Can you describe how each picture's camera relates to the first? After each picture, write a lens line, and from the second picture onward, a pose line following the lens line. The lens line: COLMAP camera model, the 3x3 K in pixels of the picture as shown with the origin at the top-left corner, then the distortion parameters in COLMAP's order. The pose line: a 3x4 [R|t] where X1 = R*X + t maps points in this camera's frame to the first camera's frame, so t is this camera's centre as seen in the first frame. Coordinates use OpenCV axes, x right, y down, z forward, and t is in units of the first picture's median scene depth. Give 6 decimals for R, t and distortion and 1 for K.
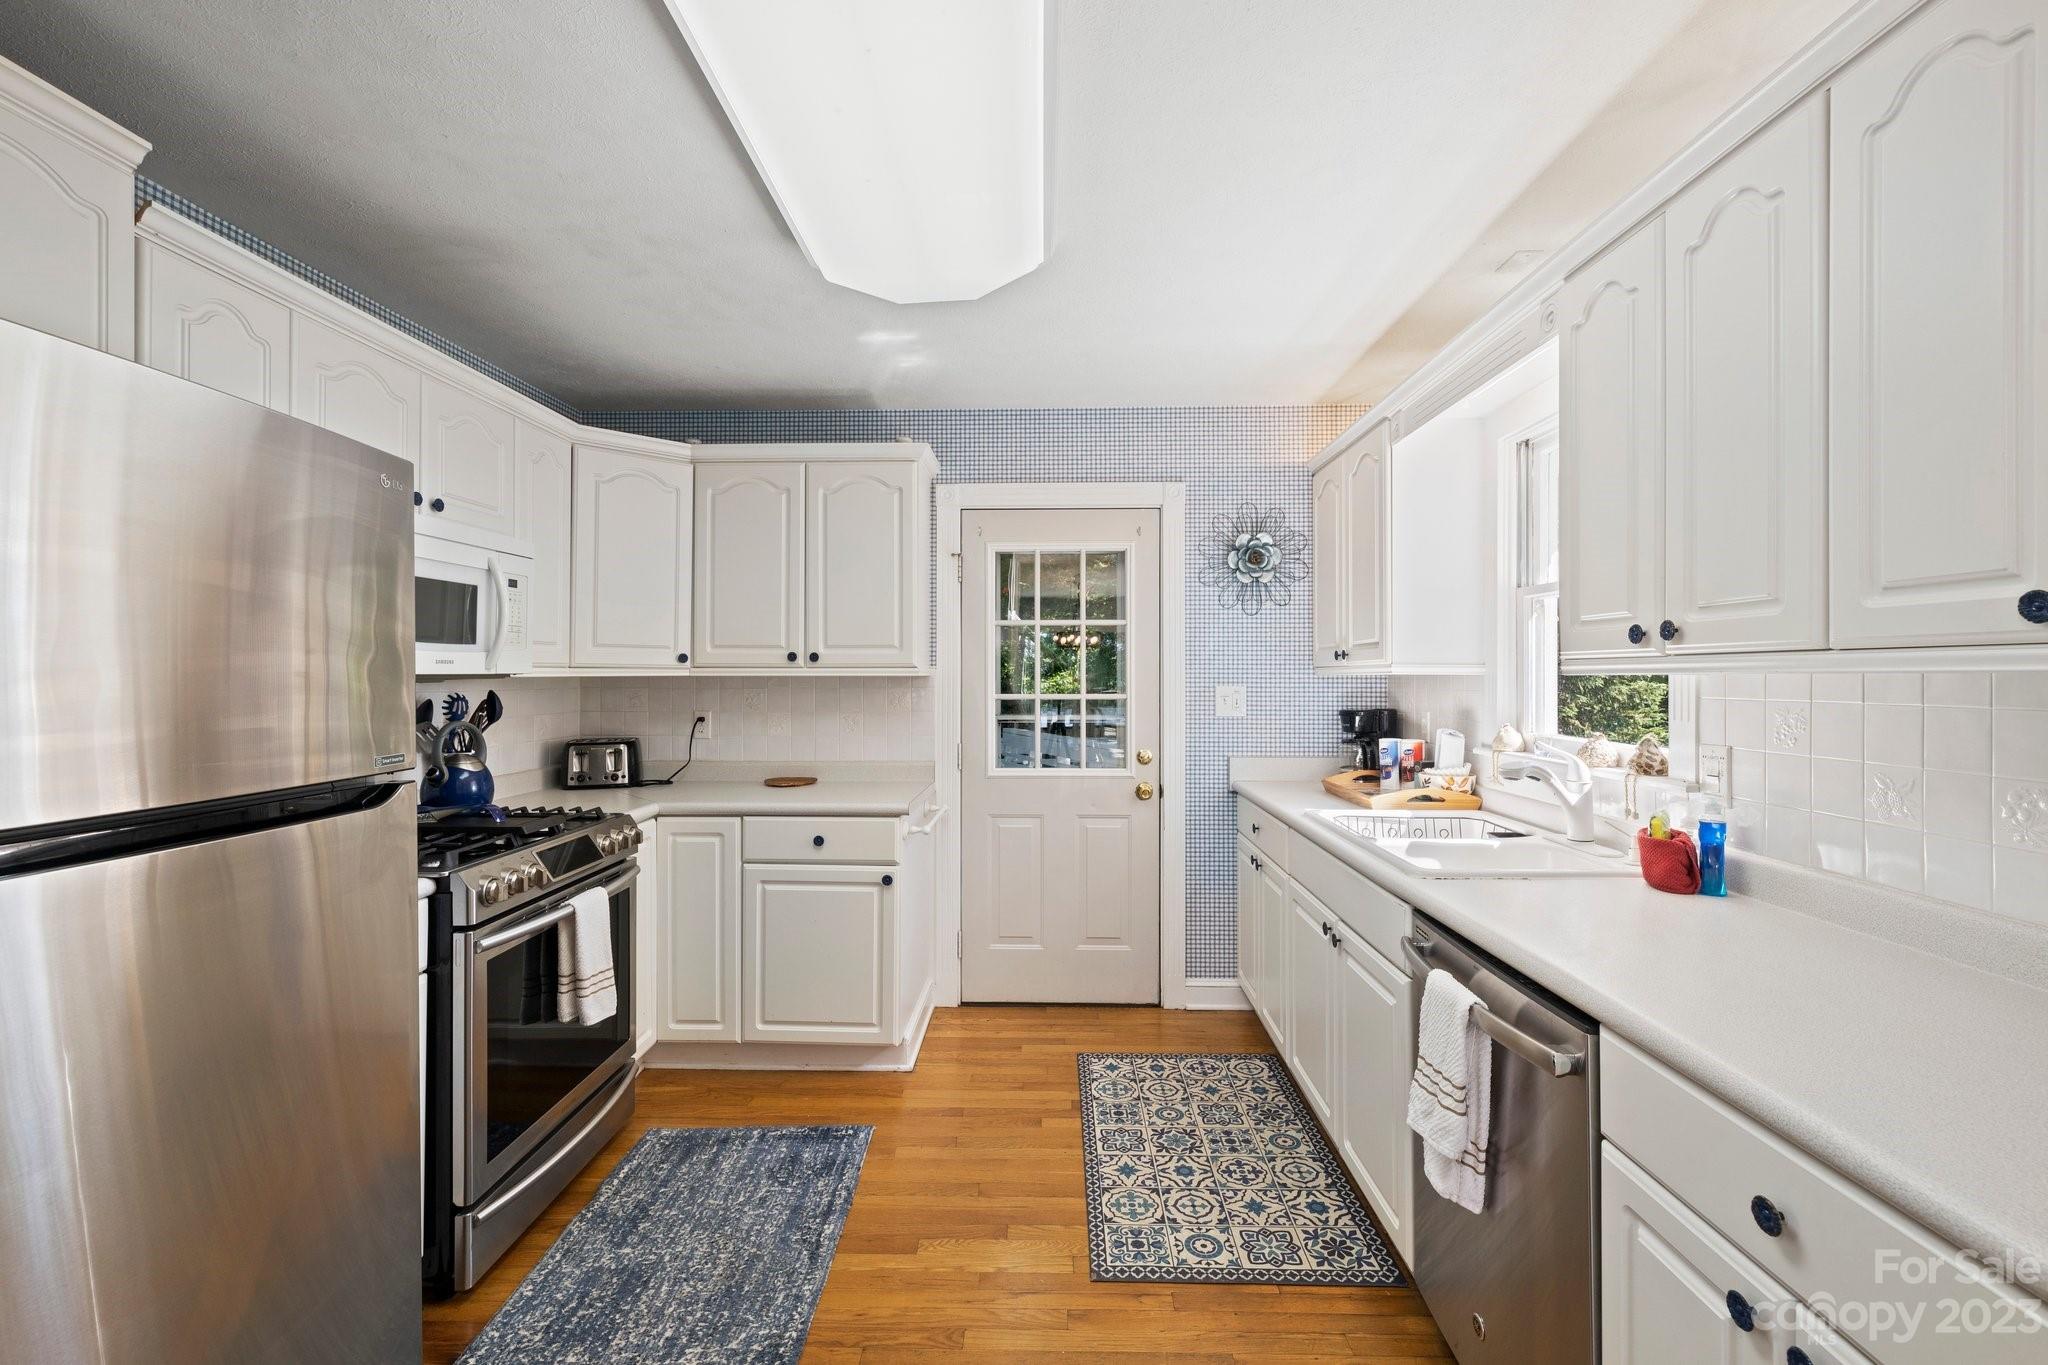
lens RADIAL K [[874.7, 0, 1023.6], [0, 874.7, 673.8], [0, 0, 1]] dist [0.001700, 0.000370]
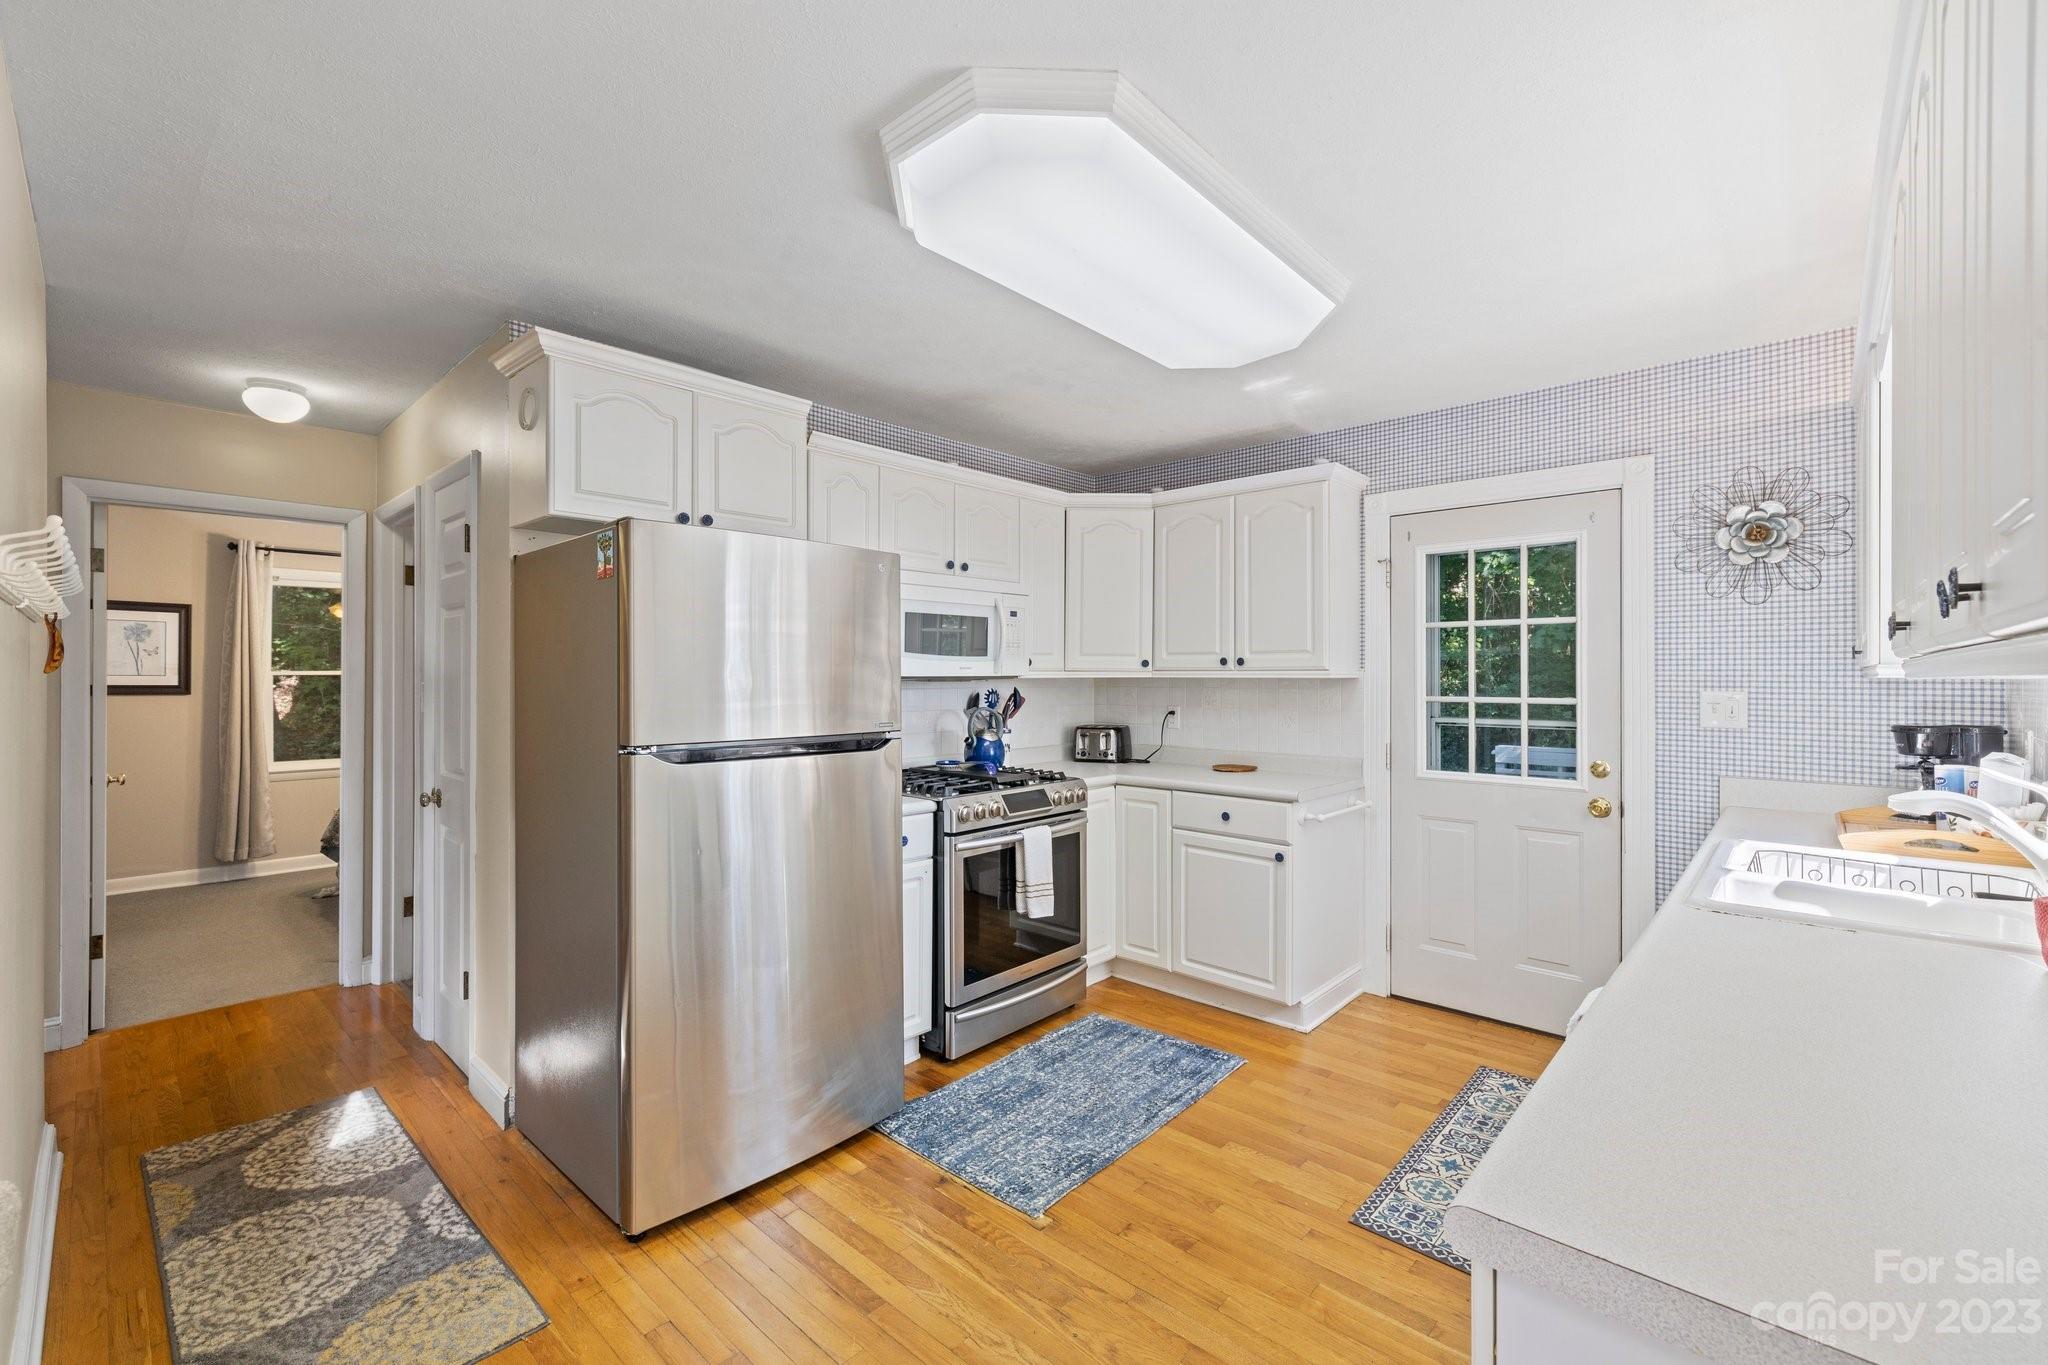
lens RADIAL K [[874.7, 0, 1018.2], [0, 874.7, 680.9], [0, 0, 1]] dist [0.001700, 0.000370]
pose [[0.745692, 0.004639, -0.666274, 0.343535], [-0.000253, 0.999978, 0.006680, -0.001209], [0.666290, -0.004813, 0.745677, -0.073269]]
